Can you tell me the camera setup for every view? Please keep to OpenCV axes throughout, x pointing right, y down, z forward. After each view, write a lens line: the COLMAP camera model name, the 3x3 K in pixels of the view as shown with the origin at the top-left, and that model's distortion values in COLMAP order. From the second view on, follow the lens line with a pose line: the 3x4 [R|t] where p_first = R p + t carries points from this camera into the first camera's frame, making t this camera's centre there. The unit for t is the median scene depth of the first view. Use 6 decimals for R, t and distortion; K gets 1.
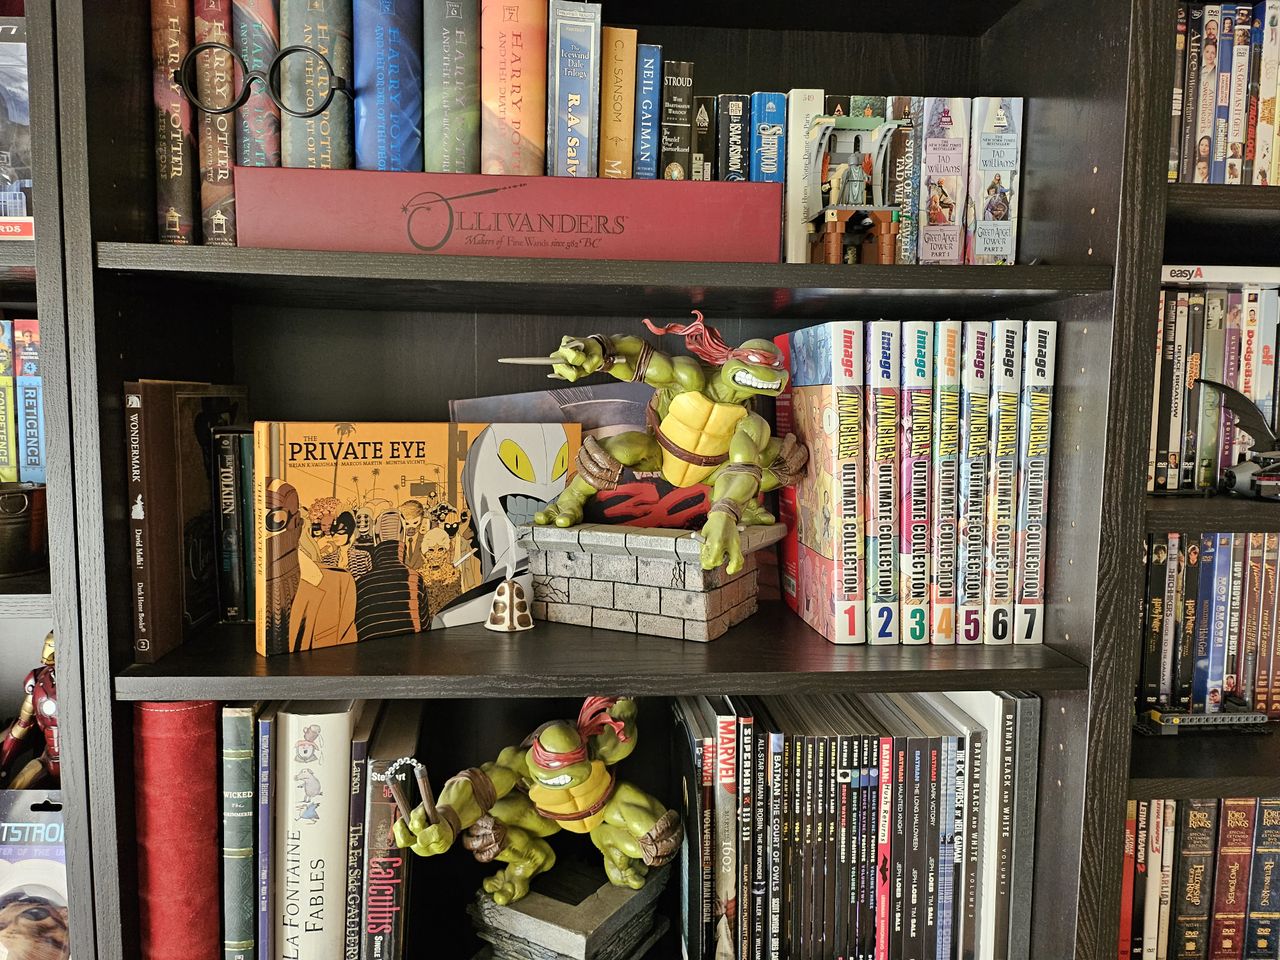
lens RADIAL K [[918.5, 0, 640.0], [0, 918.5, 480.0], [0, 0, 1]] dist [0.062869, -0.070271]
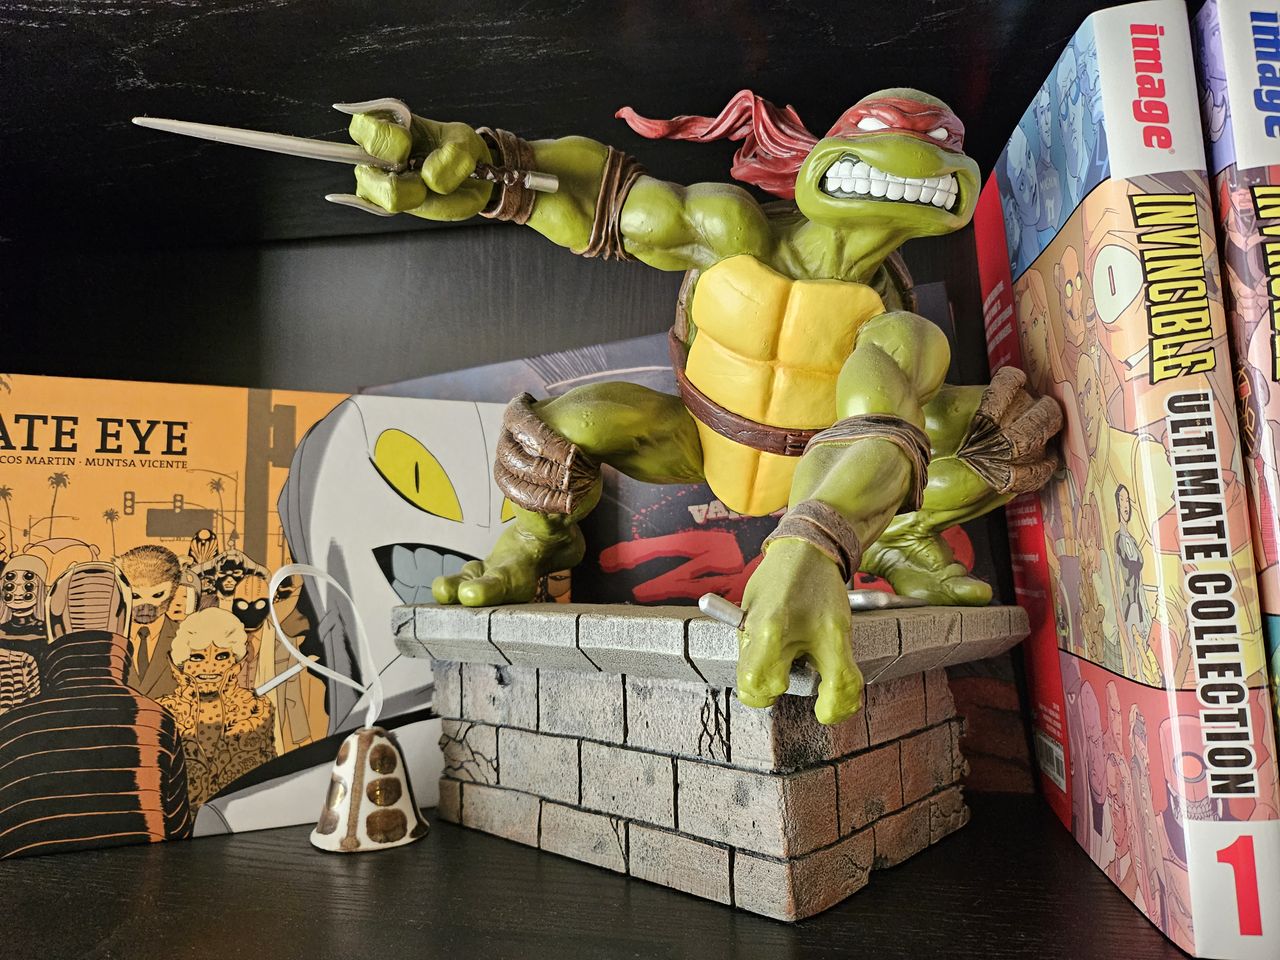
lens RADIAL K [[931.3, 0, 643.7], [0, 931.3, 459.7], [0, 0, 1]] dist [0.046925, -0.065582]
pose [[0.963125, -0.050637, -0.264247, 0.120476], [0.002404, 0.983710, -0.179746, 0.064734], [0.269044, 0.172482, 0.947558, 0.602808]]
